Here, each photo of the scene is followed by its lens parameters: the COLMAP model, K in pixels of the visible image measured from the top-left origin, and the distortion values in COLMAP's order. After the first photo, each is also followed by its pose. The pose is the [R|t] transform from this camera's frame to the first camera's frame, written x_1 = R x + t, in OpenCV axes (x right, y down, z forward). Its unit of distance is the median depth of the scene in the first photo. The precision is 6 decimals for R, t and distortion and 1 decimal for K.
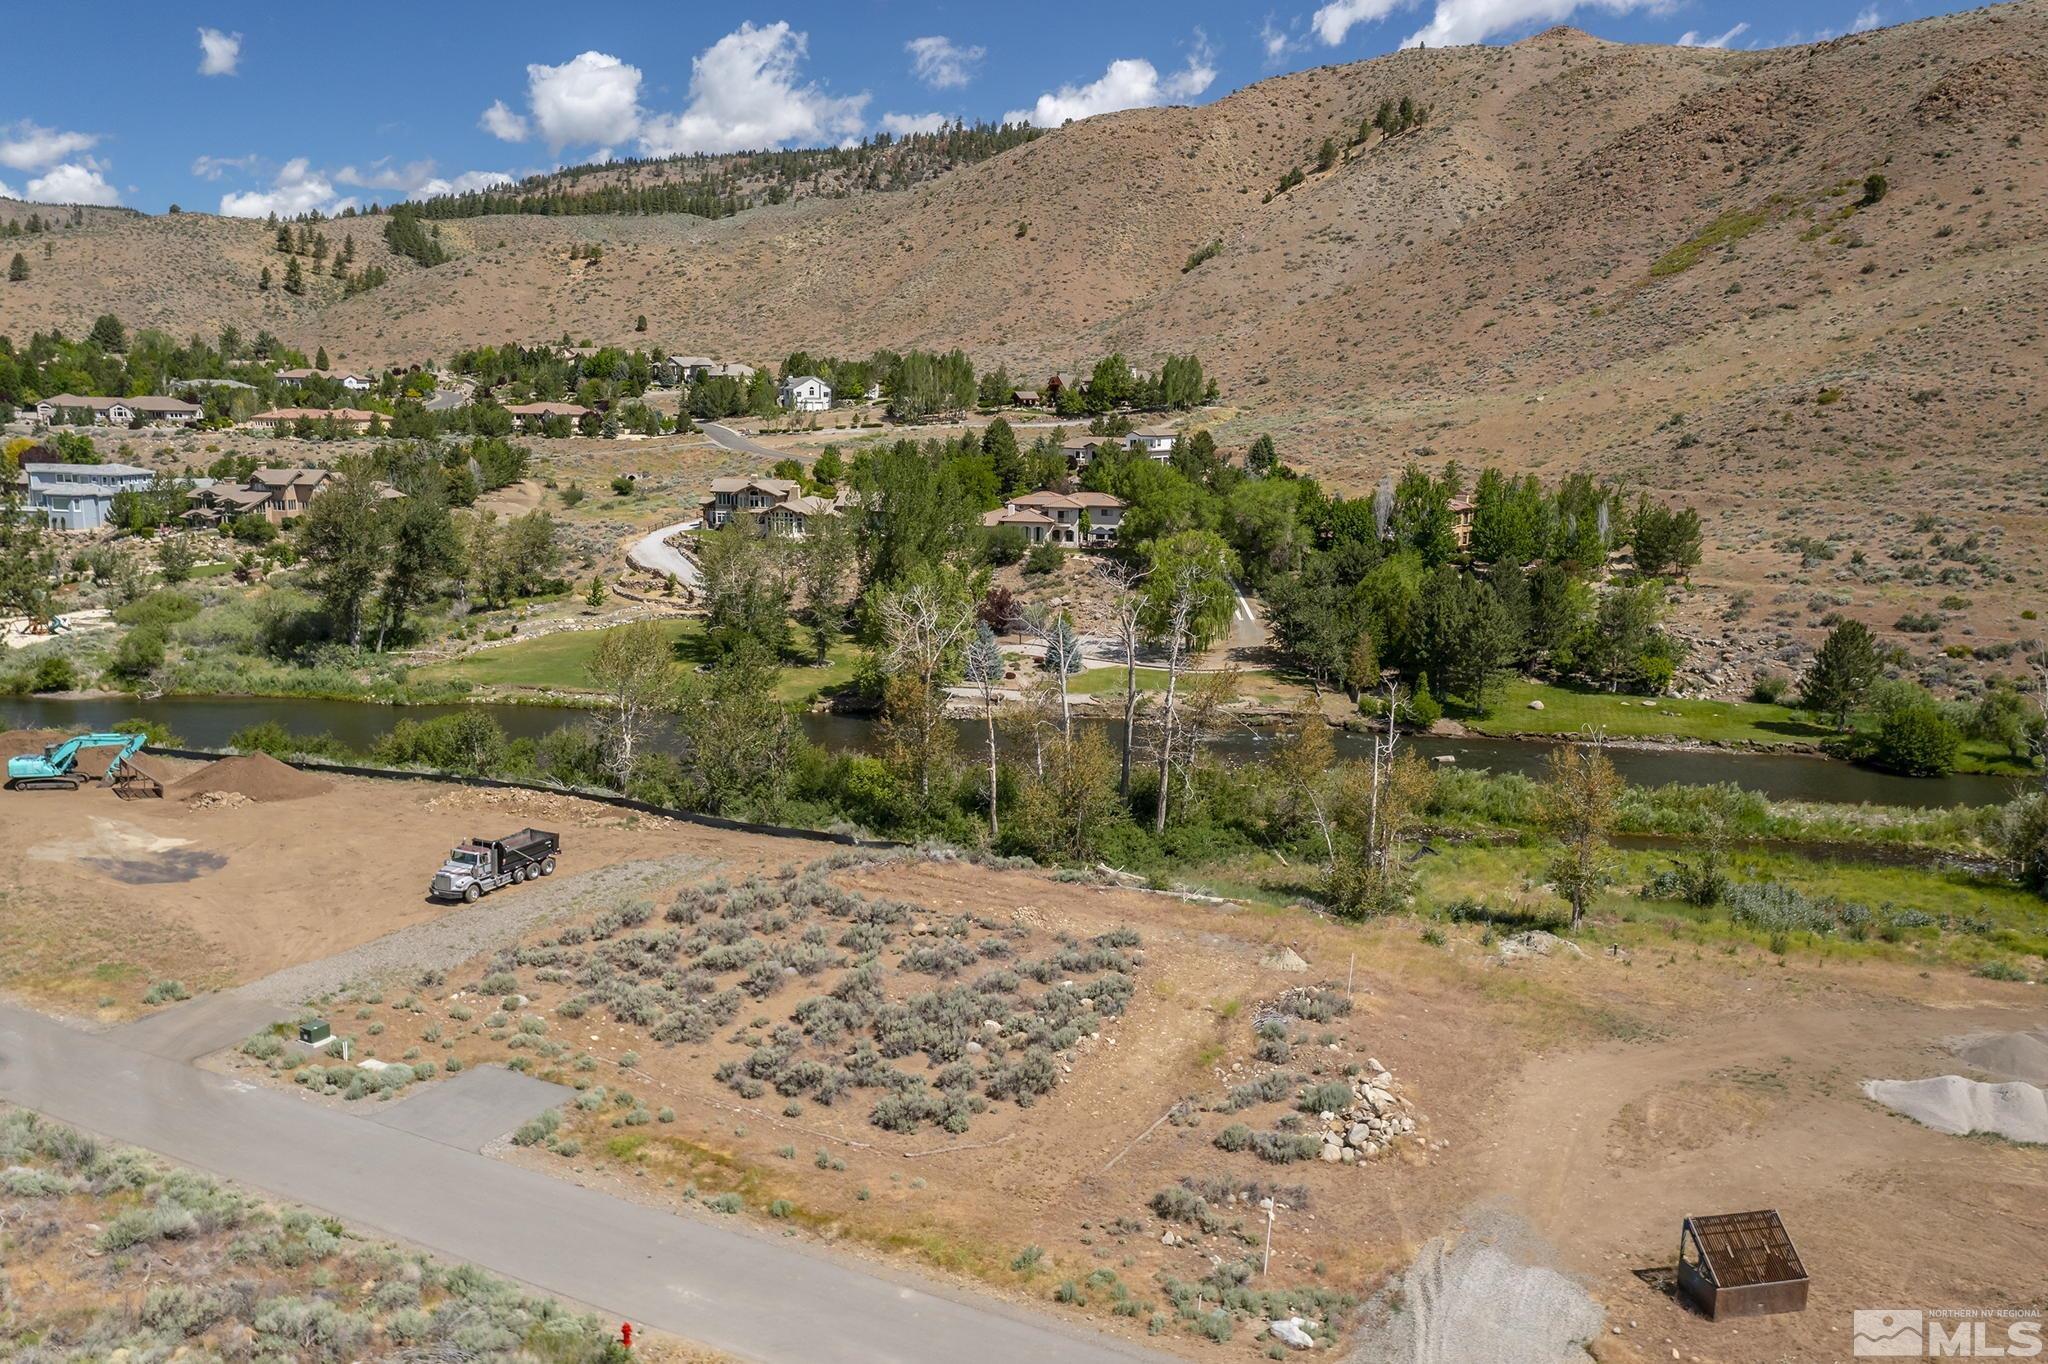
lens RADIAL K [[1612.1, 0, 1026.3], [0, 1612.1, 678.0], [0, 0, 1]] dist [-0.002686, 0.034771]
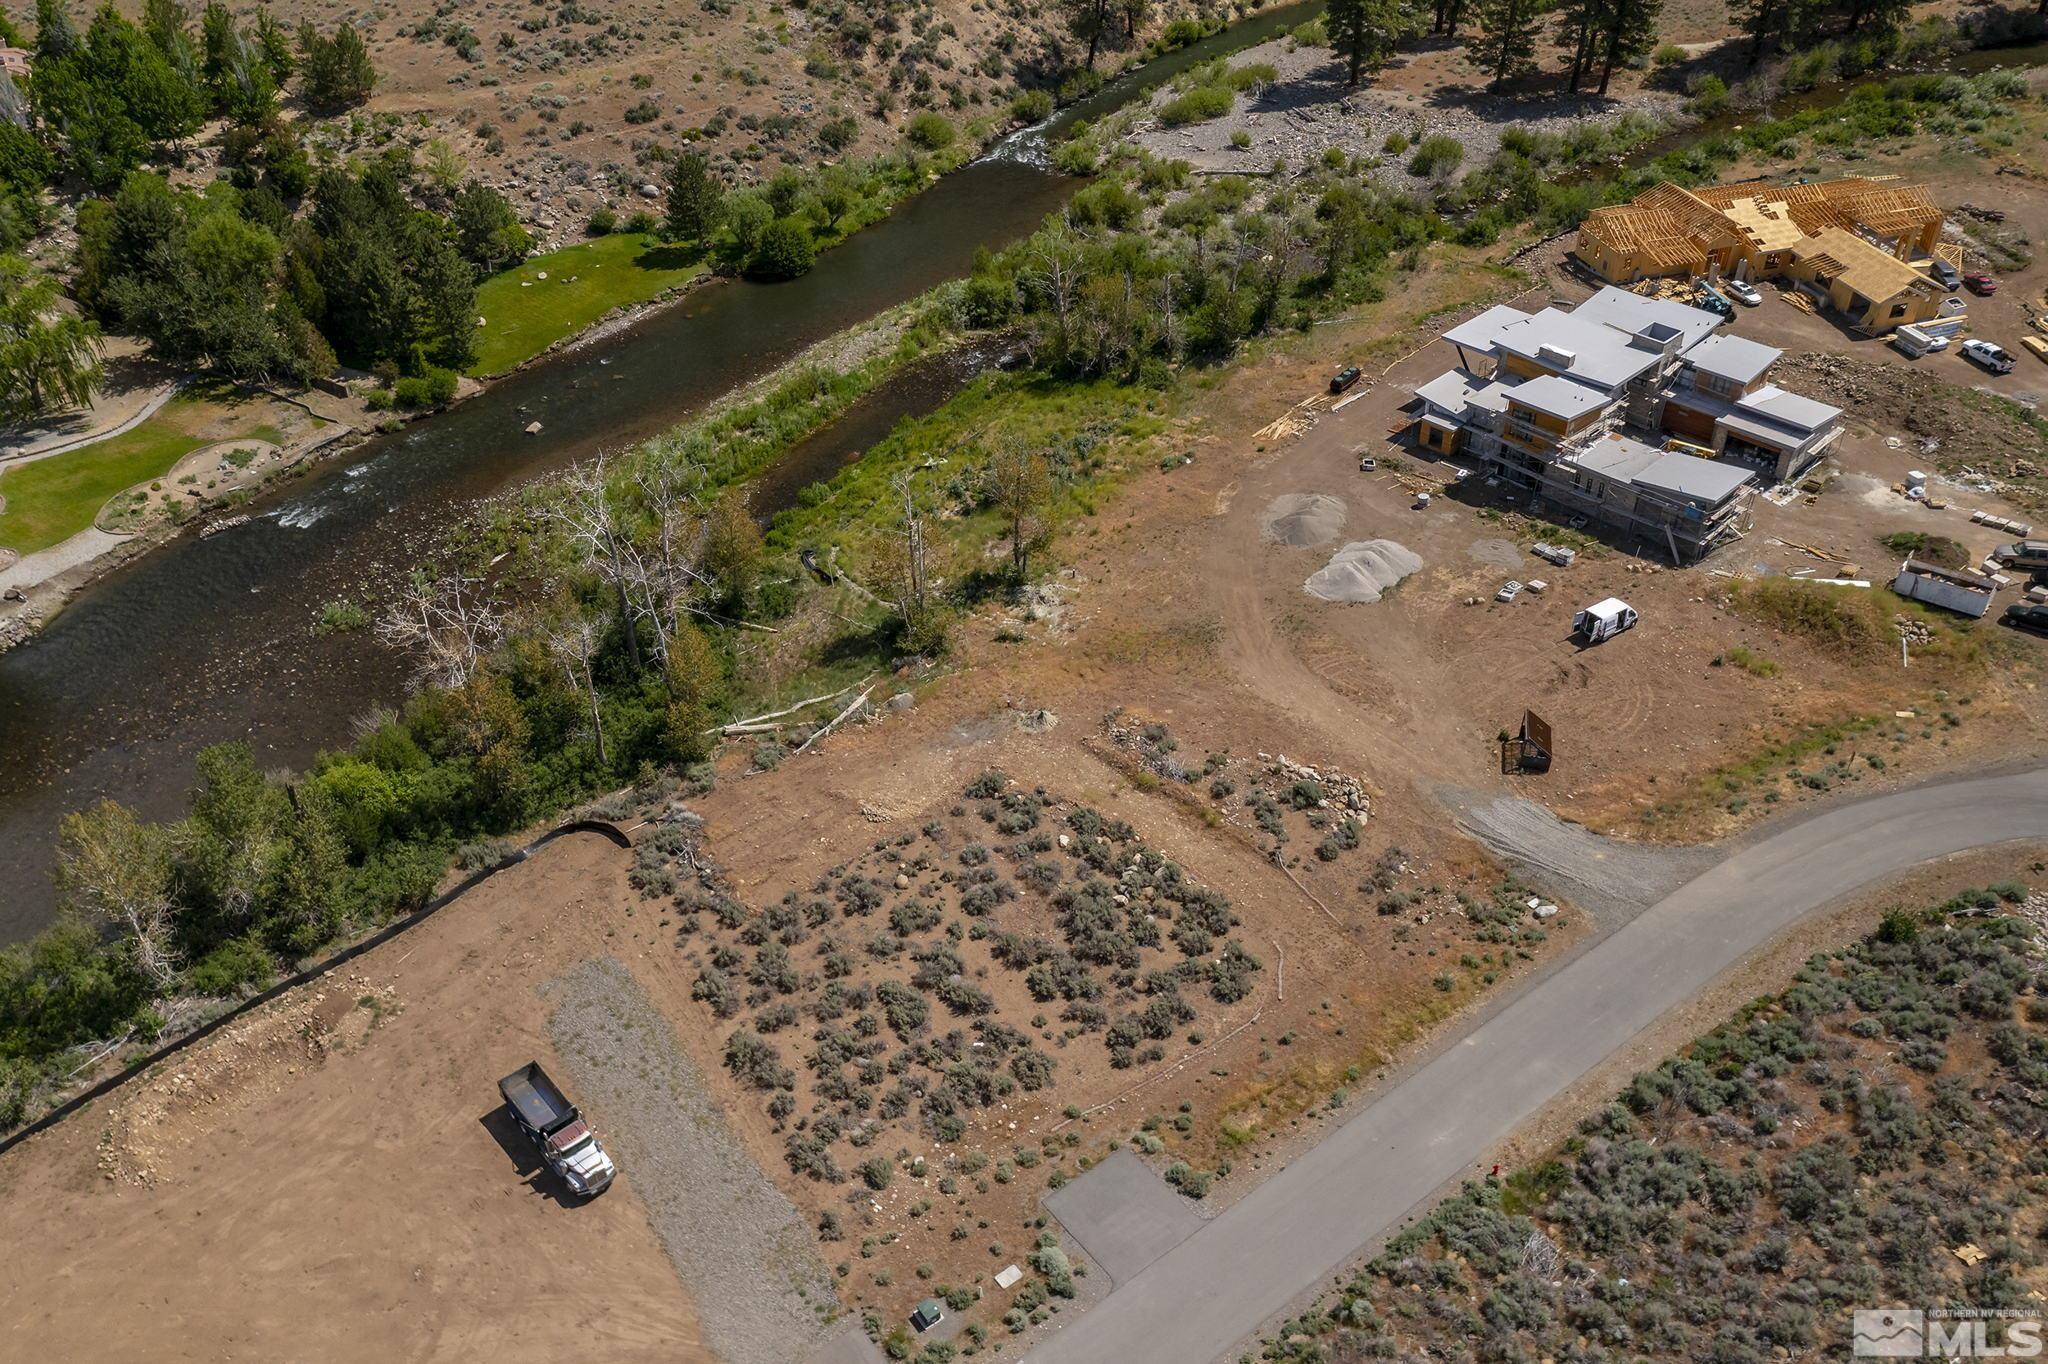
lens RADIAL K [[1612.1, 0, 1014.4], [0, 1612.1, 667.1], [0, 0, 1]] dist [-0.002686, 0.034771]
pose [[0.429558, -0.564729, 0.704671, -0.244108], [0.184481, 0.818754, 0.543699, -0.188483], [-0.883995, -0.103552, 0.455884, 0.127566]]
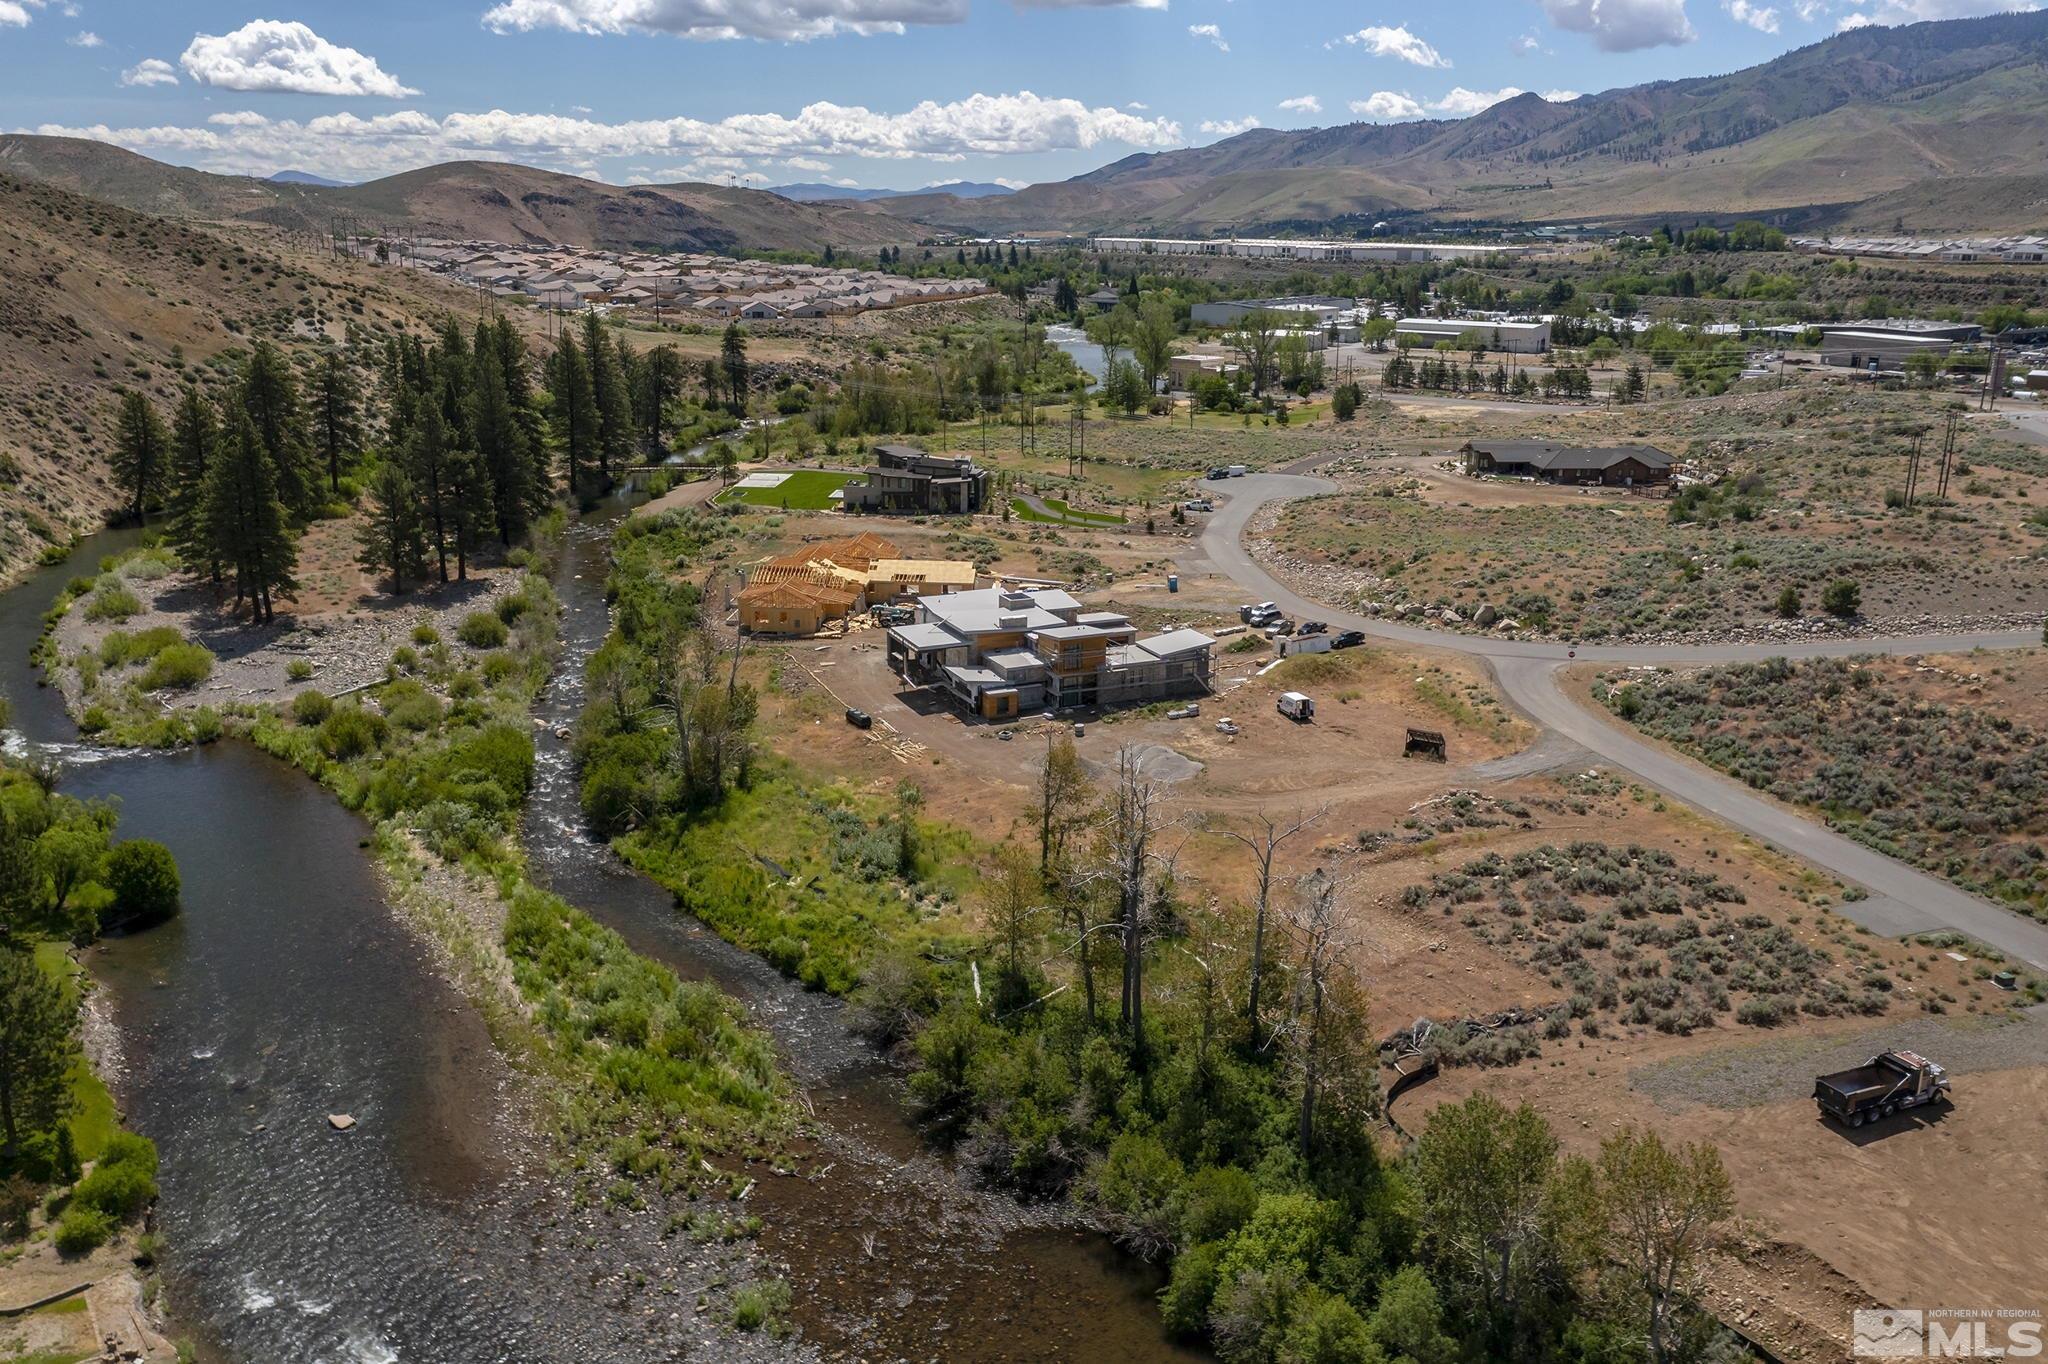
lens RADIAL K [[1612.1, 0, 1029.1], [0, 1612.1, 690.0], [0, 0, 1]] dist [-0.002686, 0.034771]
pose [[-0.717530, -0.207810, 0.664805, -0.191972], [0.104307, 0.911635, 0.397545, -0.191123], [-0.688673, 0.354594, -0.632449, 0.650814]]
